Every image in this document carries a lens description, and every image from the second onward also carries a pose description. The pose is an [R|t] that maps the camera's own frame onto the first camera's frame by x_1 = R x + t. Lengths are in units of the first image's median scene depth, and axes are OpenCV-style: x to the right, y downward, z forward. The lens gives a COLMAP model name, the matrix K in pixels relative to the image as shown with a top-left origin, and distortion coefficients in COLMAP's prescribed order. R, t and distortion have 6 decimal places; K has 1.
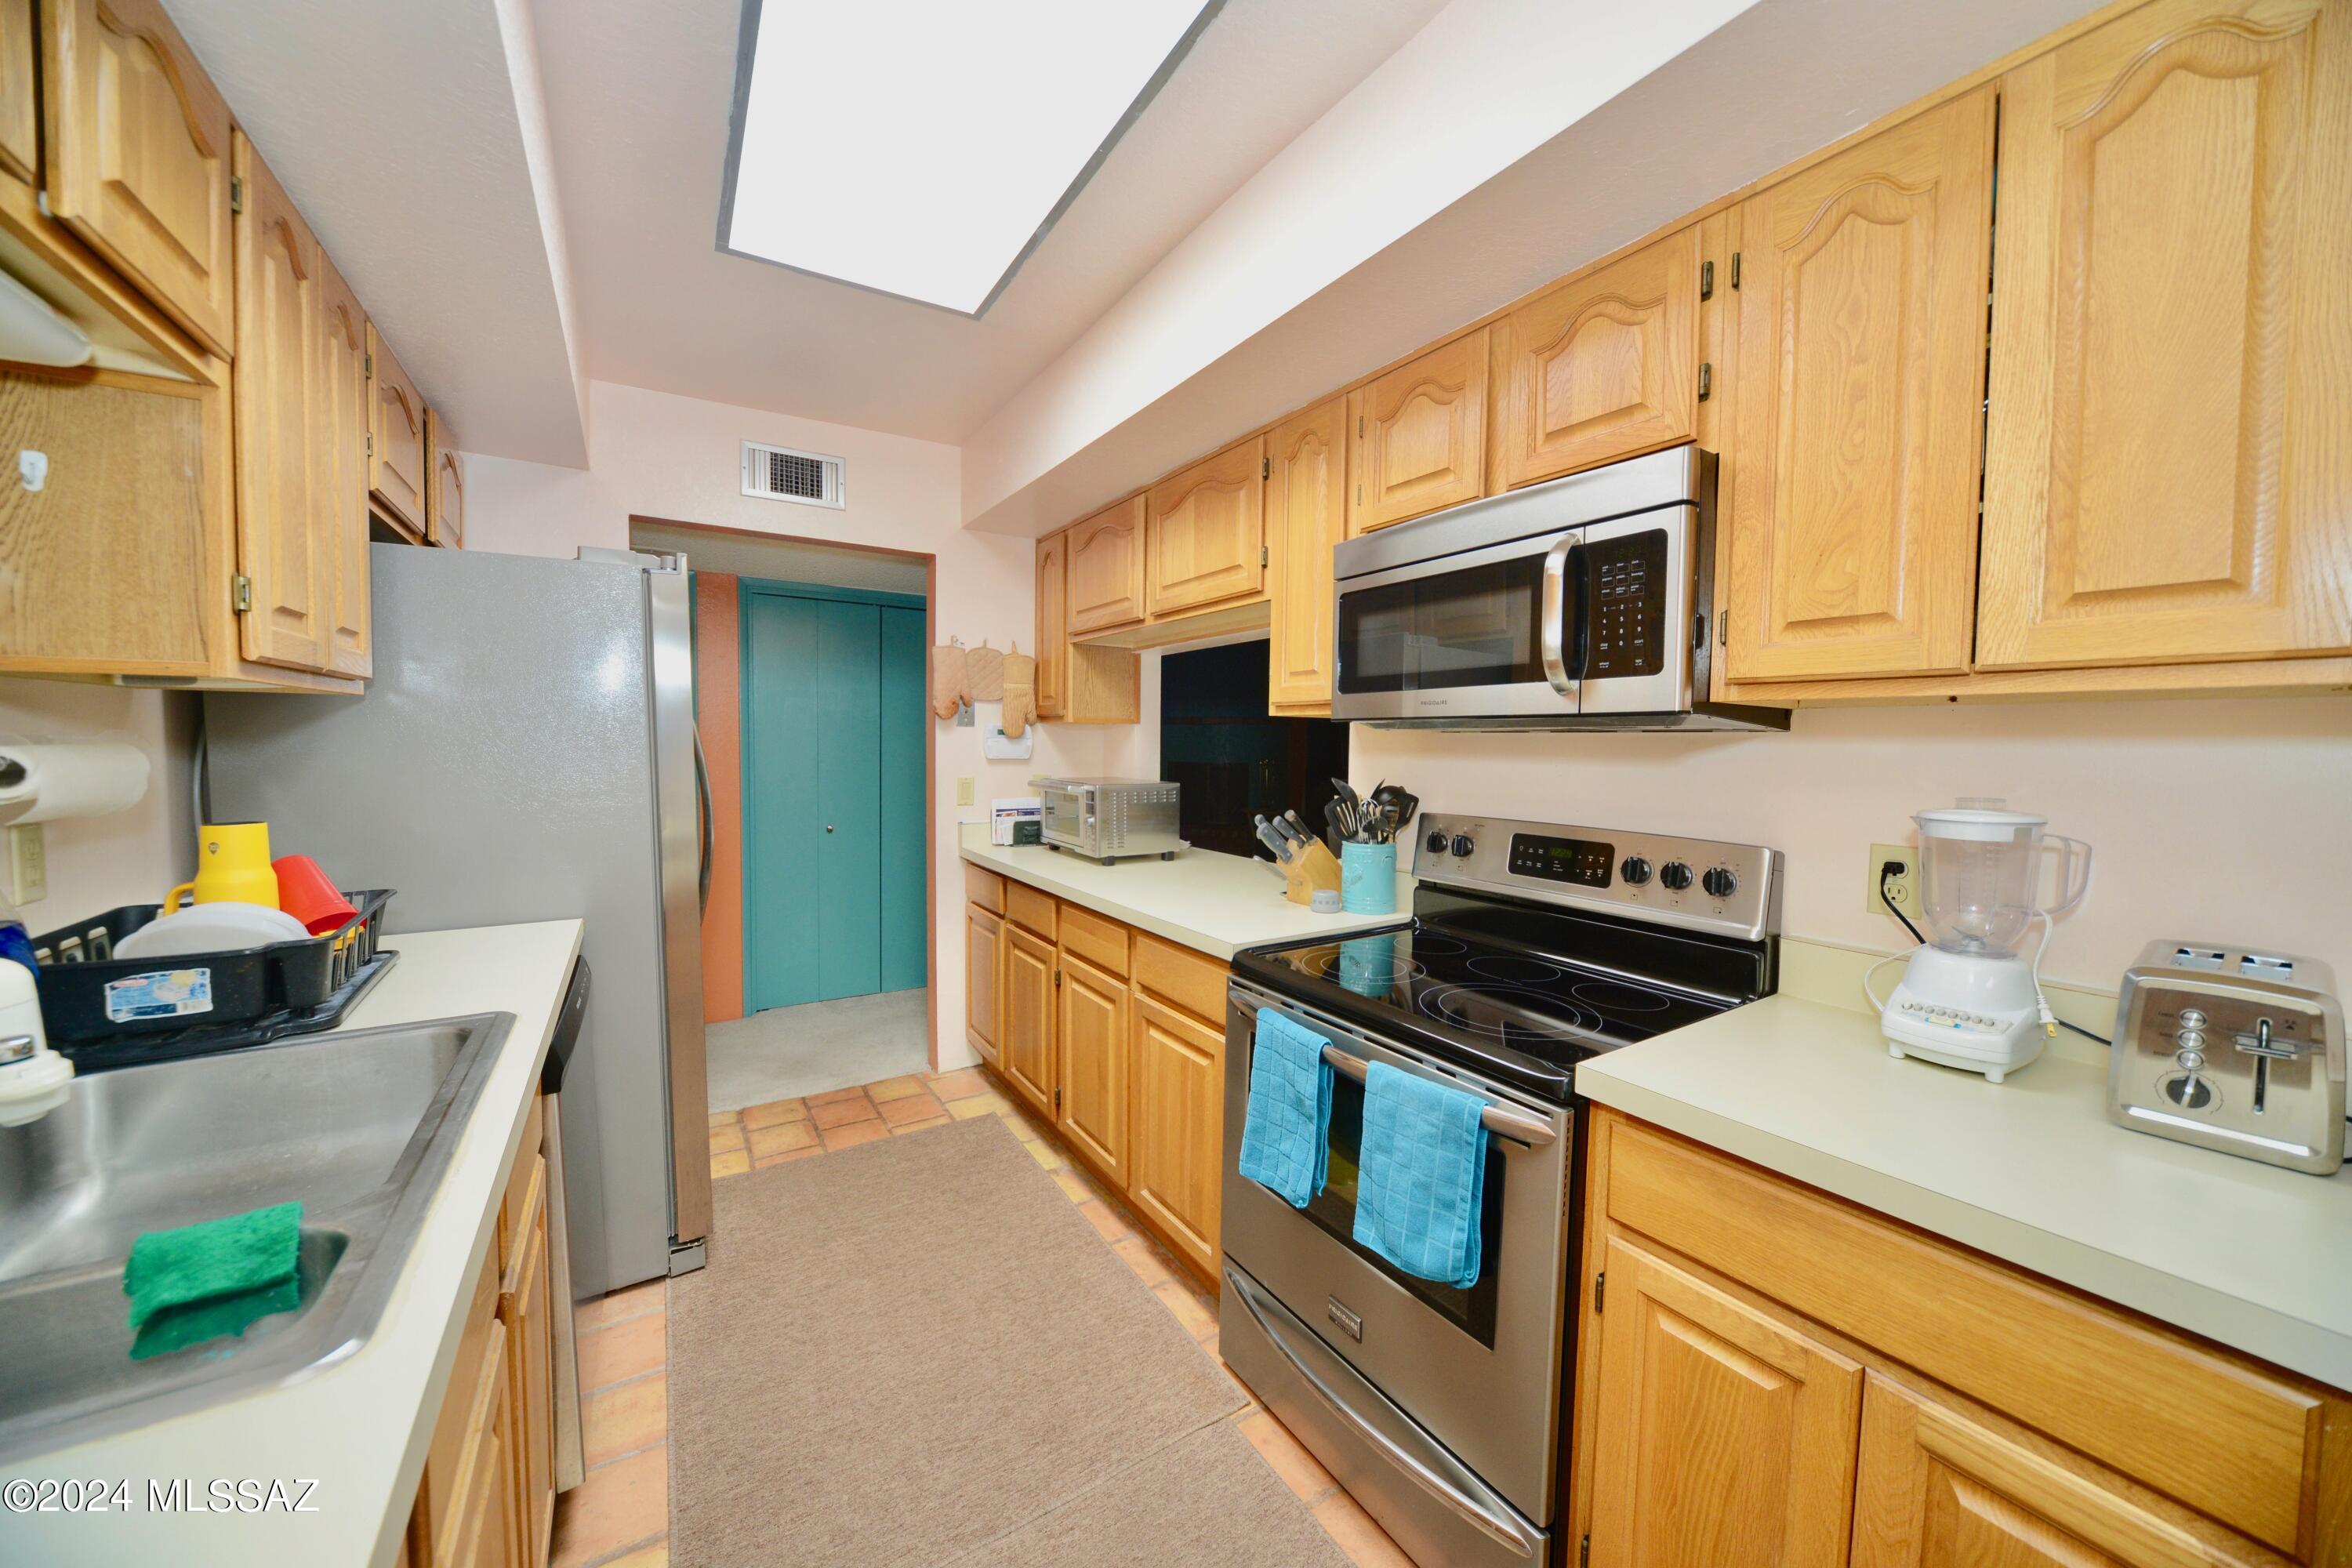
lens RADIAL K [[814.1, 0, 1166.1], [0, 814.1, 775.2], [0, 0, 1]] dist [-0.009927, 0.000634]
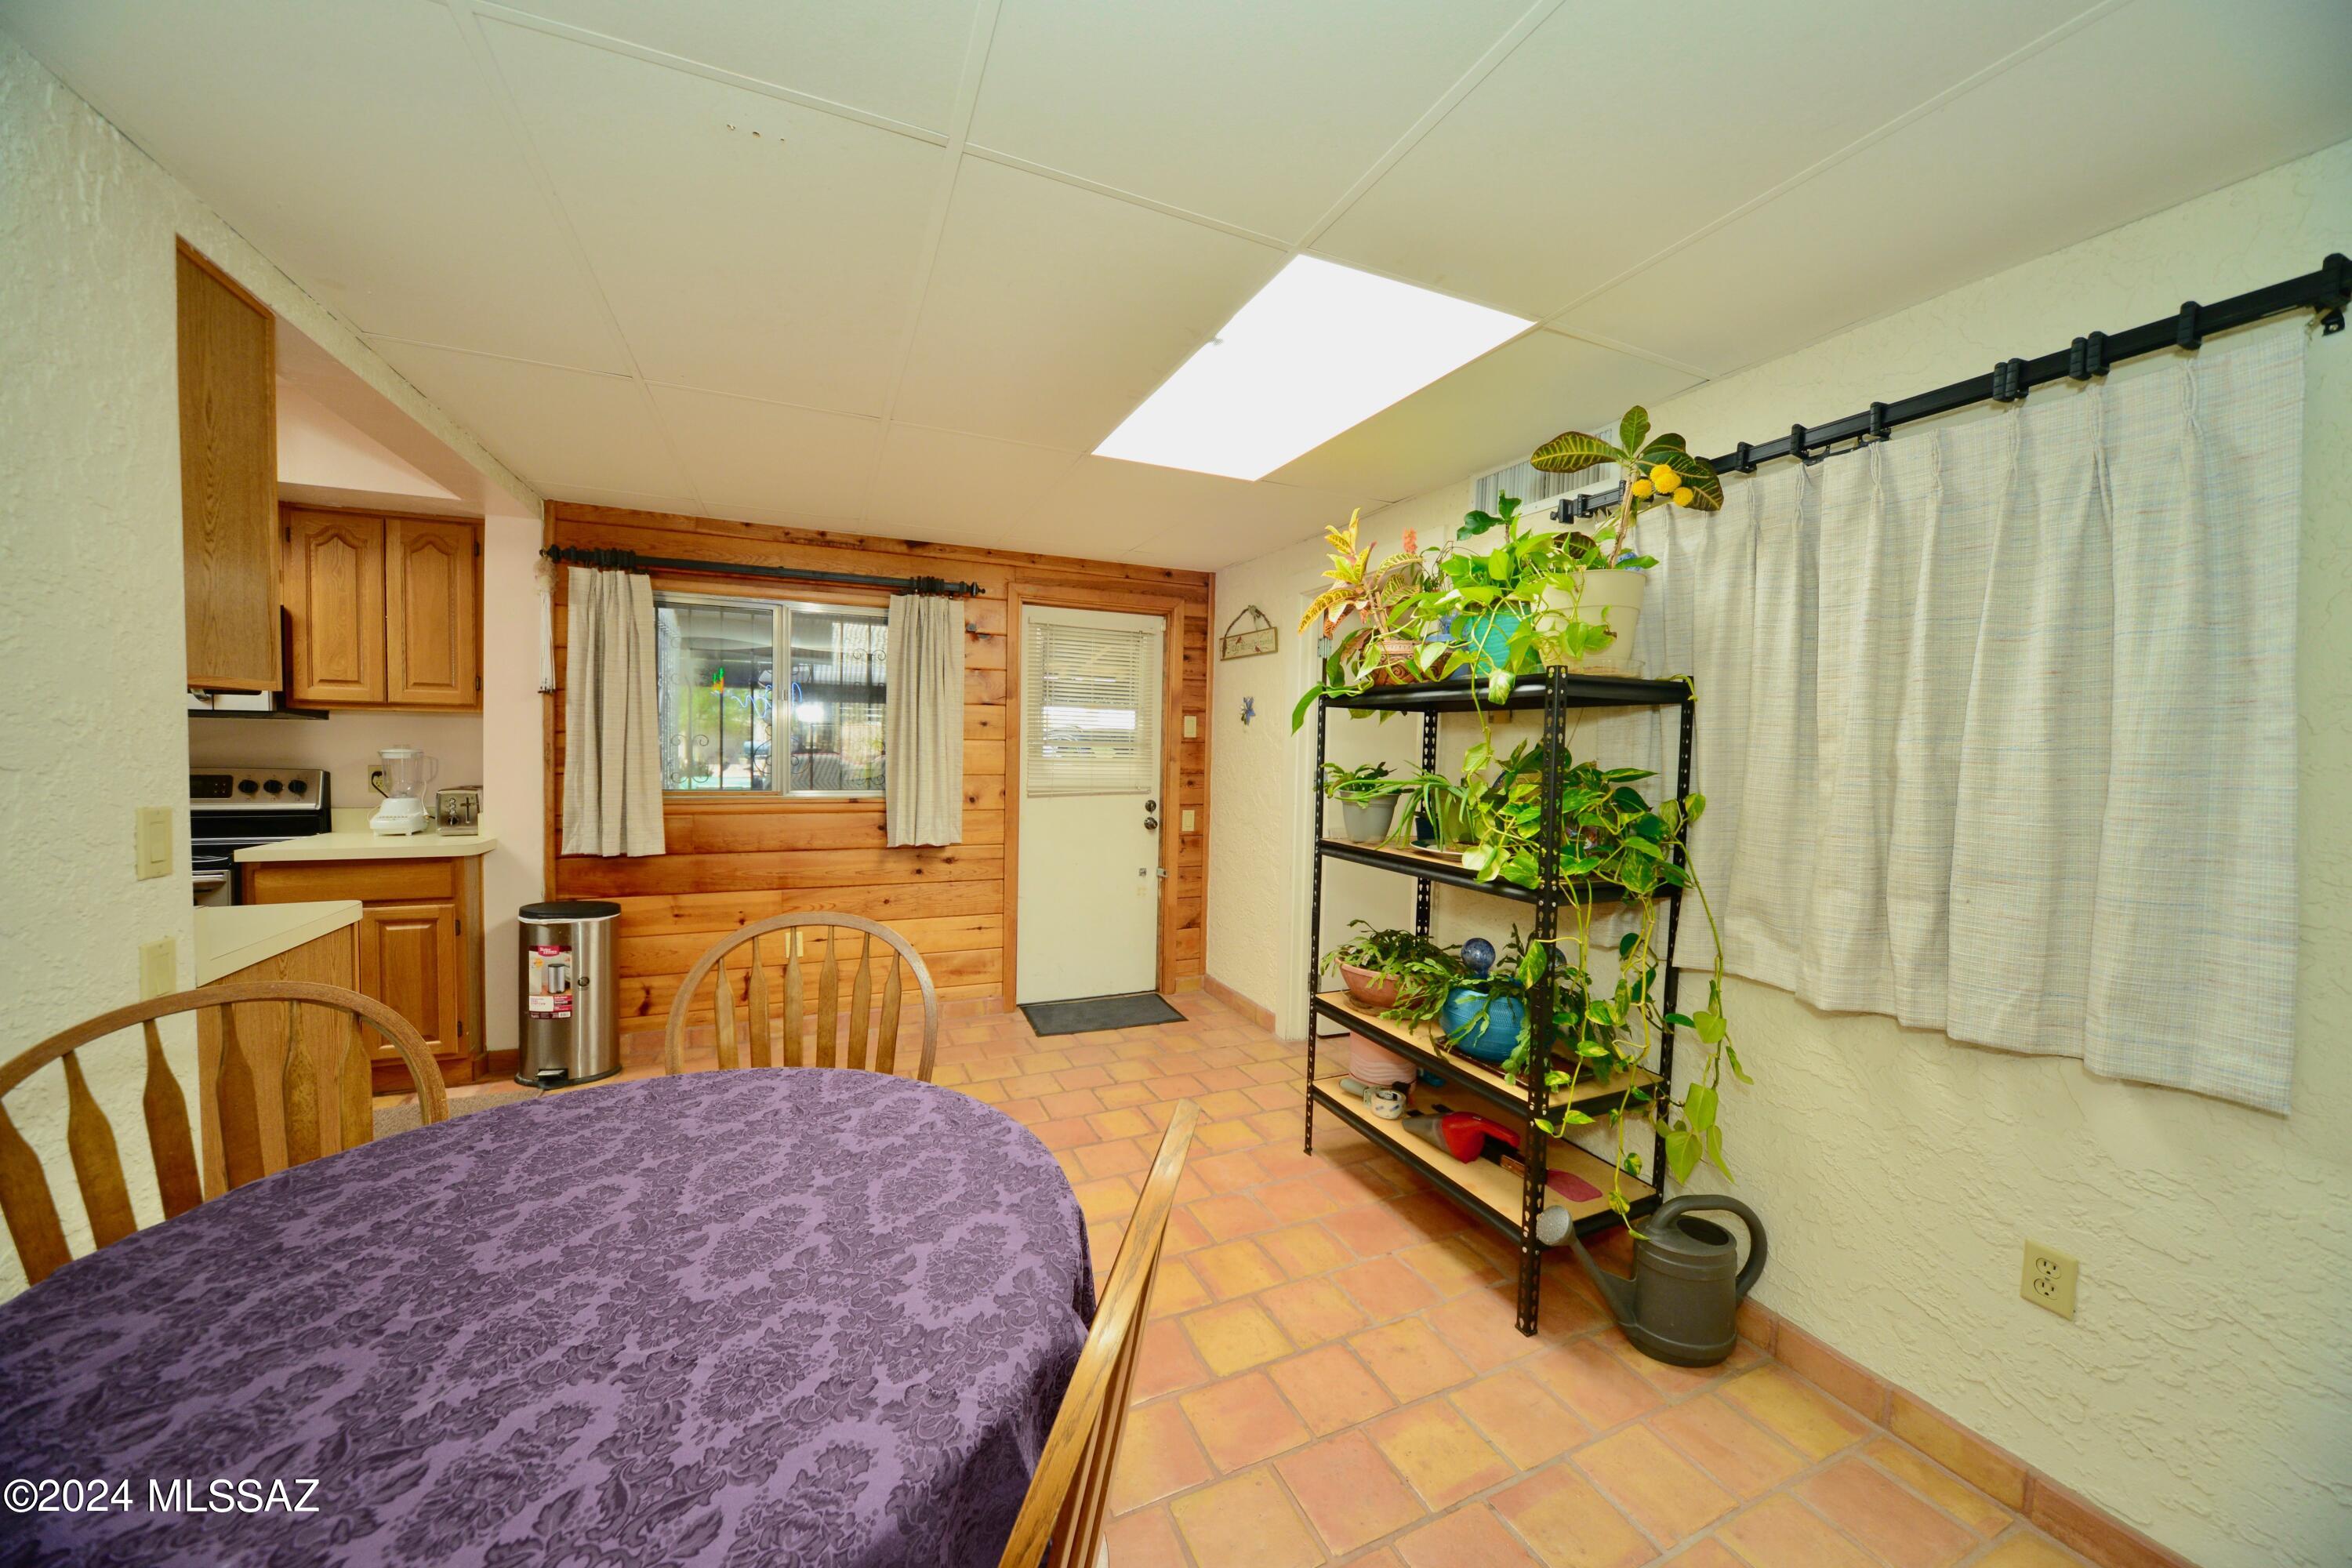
lens RADIAL K [[814.1, 0, 1165.4], [0, 814.1, 777.2], [0, 0, 1]] dist [-0.009927, 0.000634]
pose [[0.153357, -0.043965, 0.987192, -1.279979], [0.026412, 0.998835, 0.040381, 0.090521], [-0.987818, 0.019881, 0.154339, -1.911926]]
